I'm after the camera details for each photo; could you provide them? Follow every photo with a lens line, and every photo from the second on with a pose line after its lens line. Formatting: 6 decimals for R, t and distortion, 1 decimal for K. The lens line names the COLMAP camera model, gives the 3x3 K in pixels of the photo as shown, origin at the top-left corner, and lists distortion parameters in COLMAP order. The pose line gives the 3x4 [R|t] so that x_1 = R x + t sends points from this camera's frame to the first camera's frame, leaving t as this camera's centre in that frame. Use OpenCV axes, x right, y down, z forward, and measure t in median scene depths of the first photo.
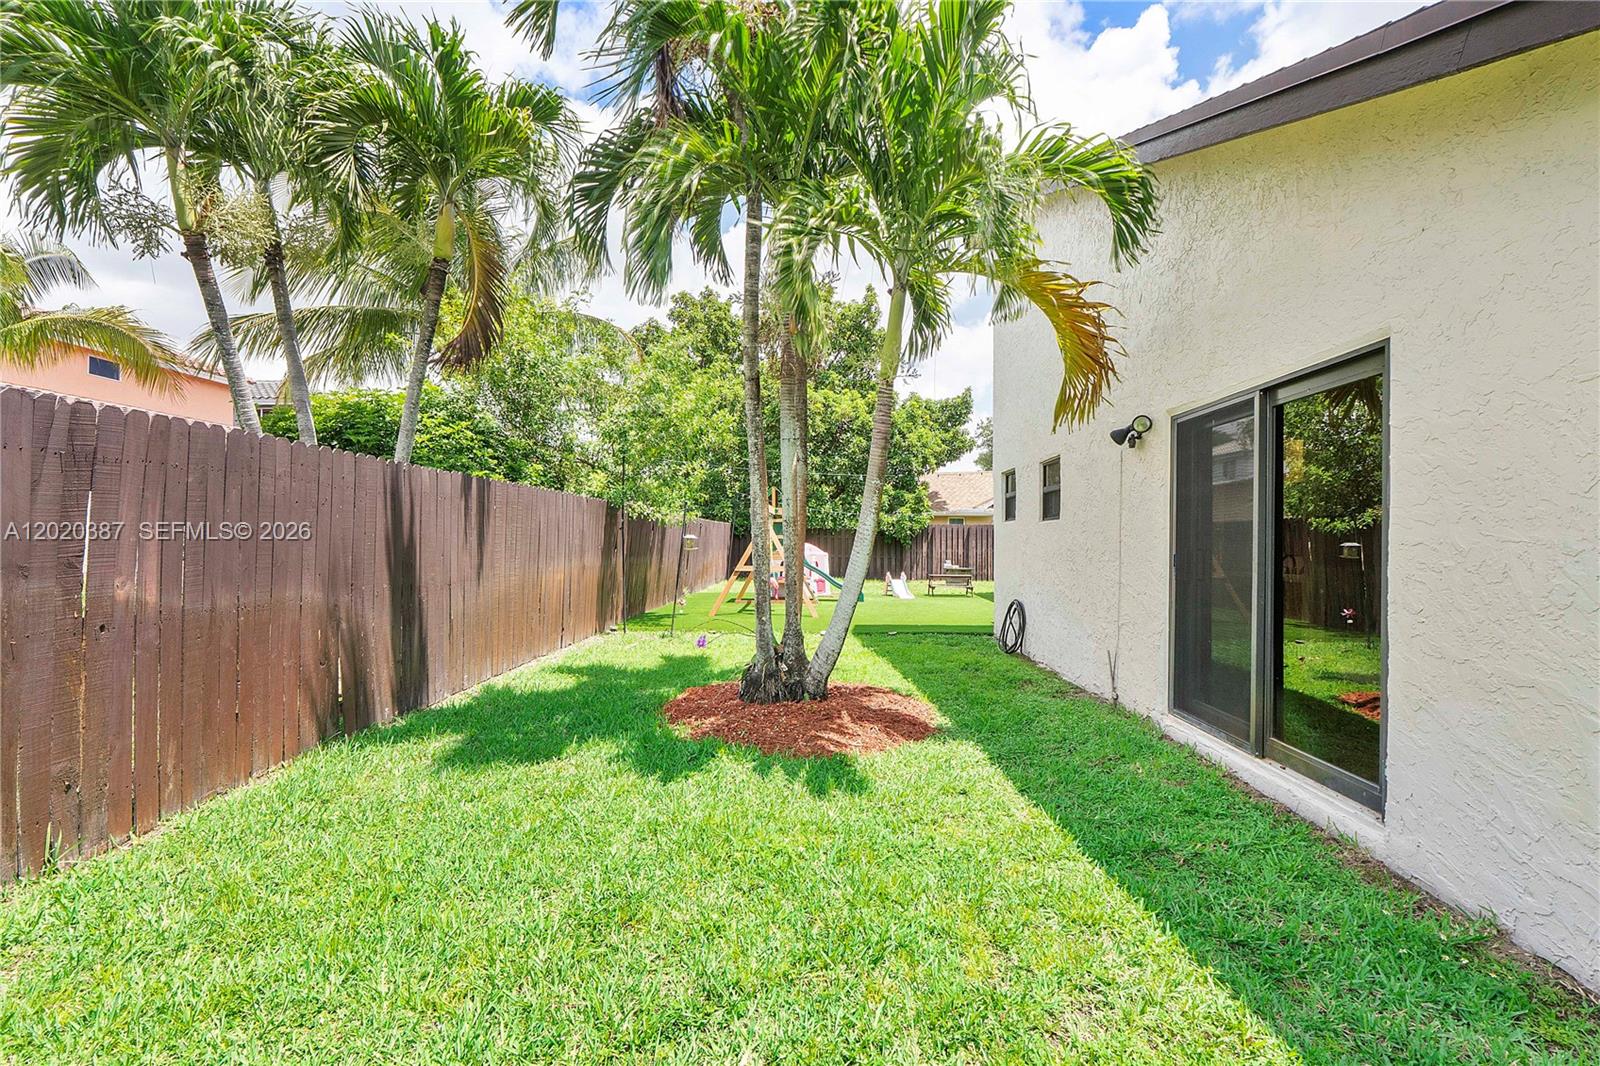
lens RADIAL K [[676.1, 0, 770.9], [0, 676.1, 527.9], [0, 0, 1]] dist [0.000797, 0.000066]
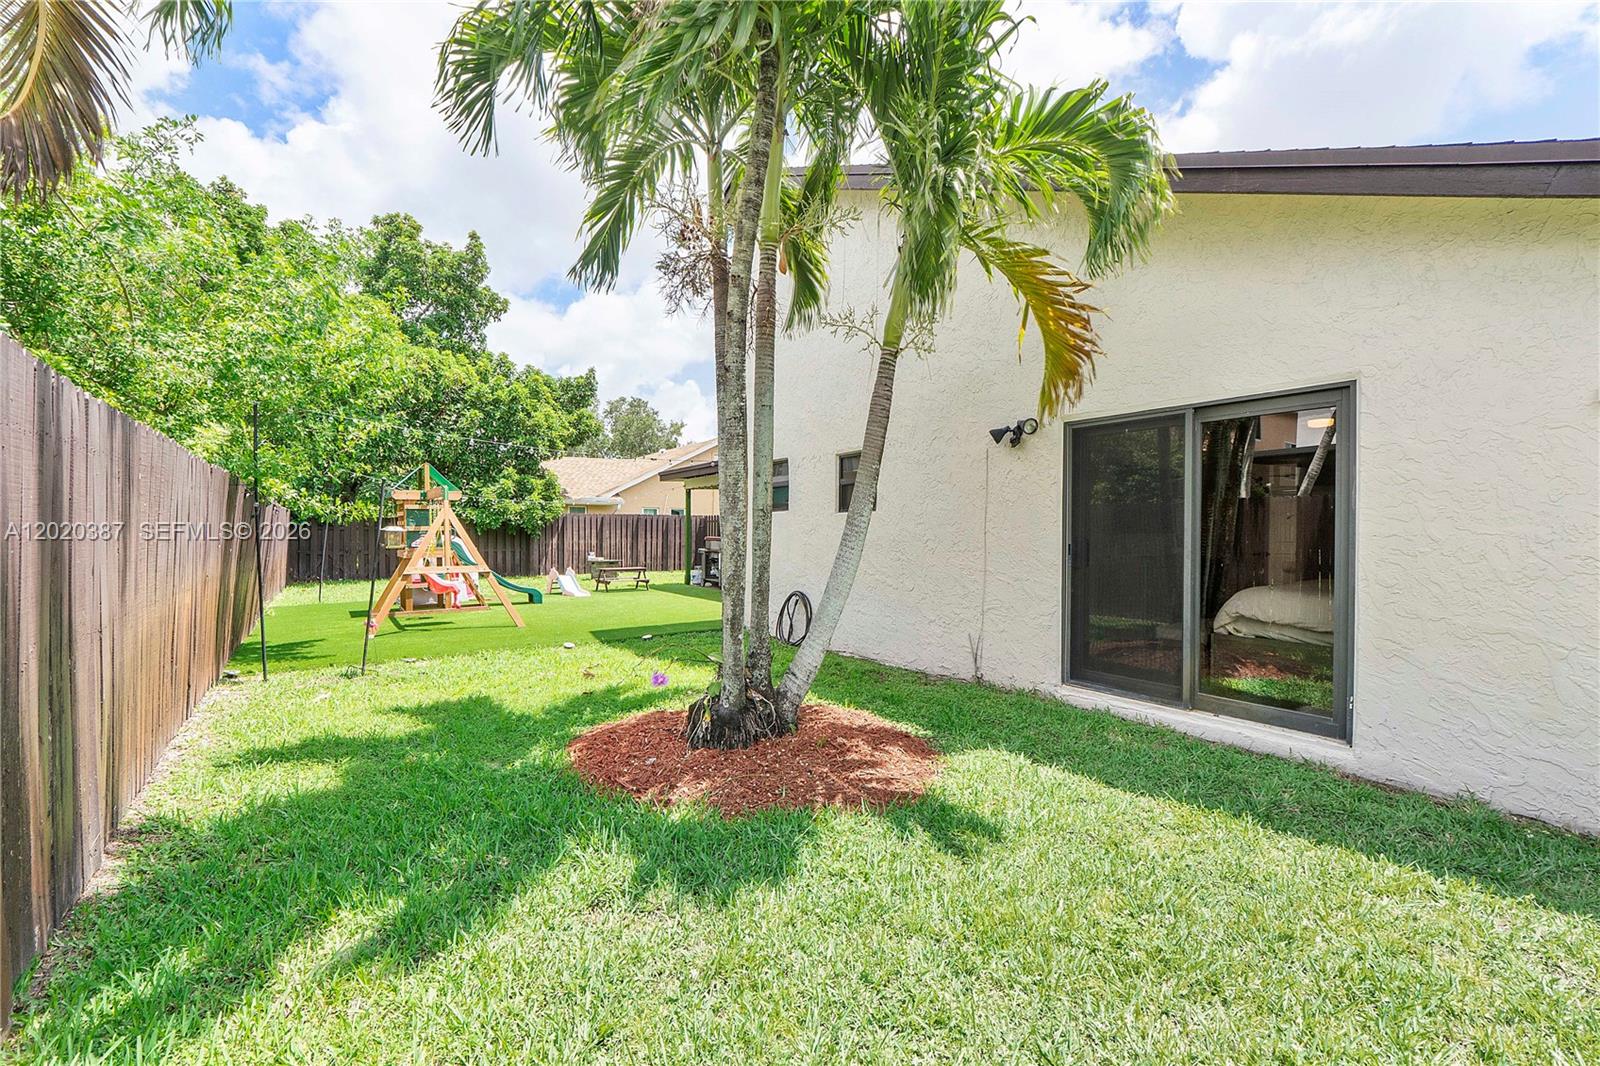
lens RADIAL K [[691.0, 0, 786.6], [0, 691.0, 532.6], [0, 0, 1]] dist [-0.009541, 0.000077]
pose [[0.787903, -0.005039, 0.615779, -0.486941], [-0.008739, 0.999774, 0.019363, 0.000858], [-0.615737, -0.020638, 0.787681, 0.382229]]
